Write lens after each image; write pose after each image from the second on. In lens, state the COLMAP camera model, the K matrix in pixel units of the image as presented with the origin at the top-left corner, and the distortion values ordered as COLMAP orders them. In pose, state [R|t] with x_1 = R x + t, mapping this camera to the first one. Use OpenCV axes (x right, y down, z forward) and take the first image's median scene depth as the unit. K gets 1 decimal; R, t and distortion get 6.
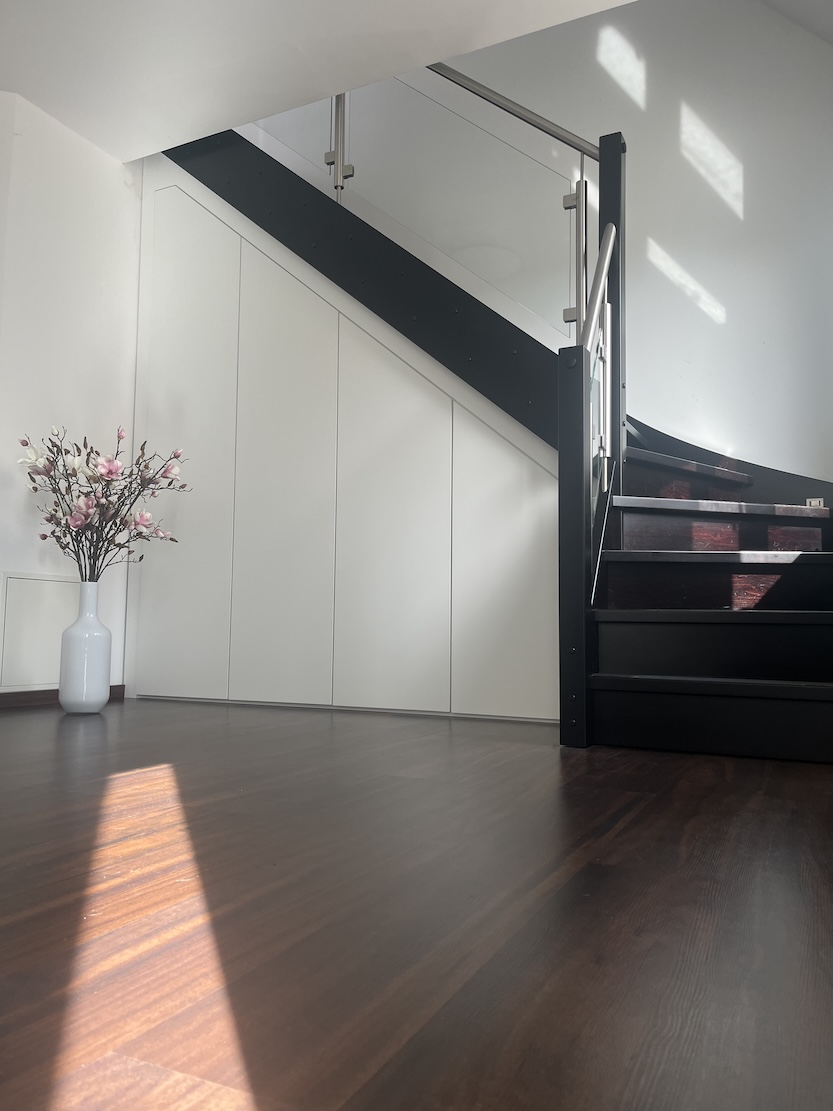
lens RADIAL K [[830.0, 0, 415.3], [0, 830.0, 572.3], [0, 0, 1]] dist [0.051259, -0.002127]
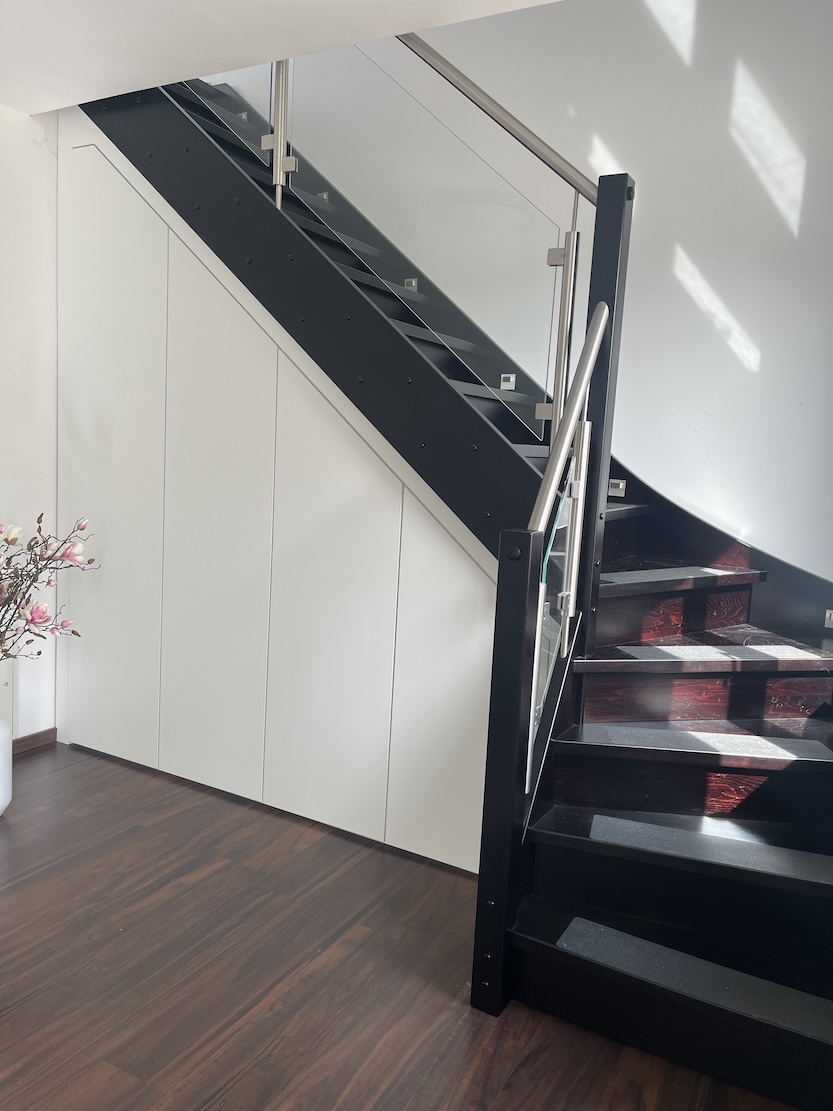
lens RADIAL K [[822.5, 0, 416.5], [0, 822.5, 555.5], [0, 0, 1]] dist [0.039892, 0.000601]
pose [[0.997447, 0.051474, -0.049498, 0.100106], [-0.040600, 0.978974, 0.199903, -0.295798], [0.058747, -0.197383, 0.978565, 0.185361]]
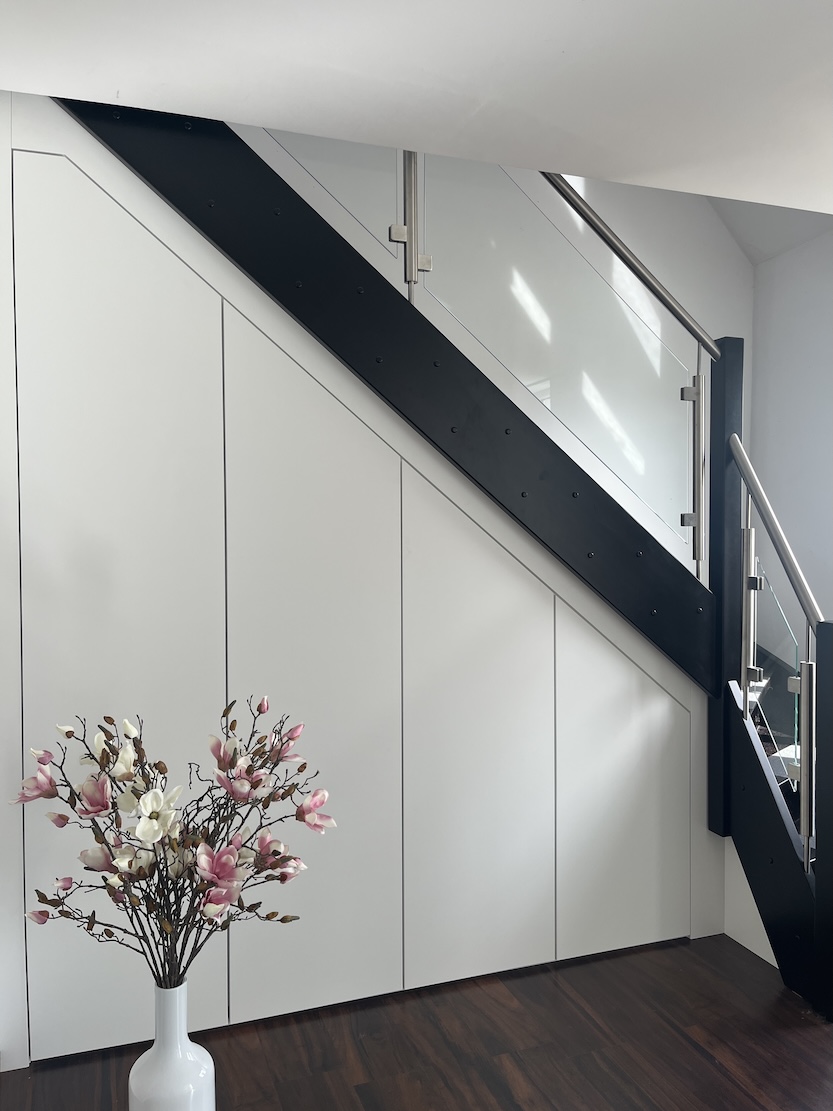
lens RADIAL K [[845.6, 0, 416.5], [0, 845.6, 555.5], [0, 0, 1]] dist [0.030404, -0.004001]
pose [[0.700234, -0.043872, 0.712564, -0.643553], [-0.044595, 0.993473, 0.104991, -0.323358], [-0.712519, -0.105295, 0.693707, 0.502562]]
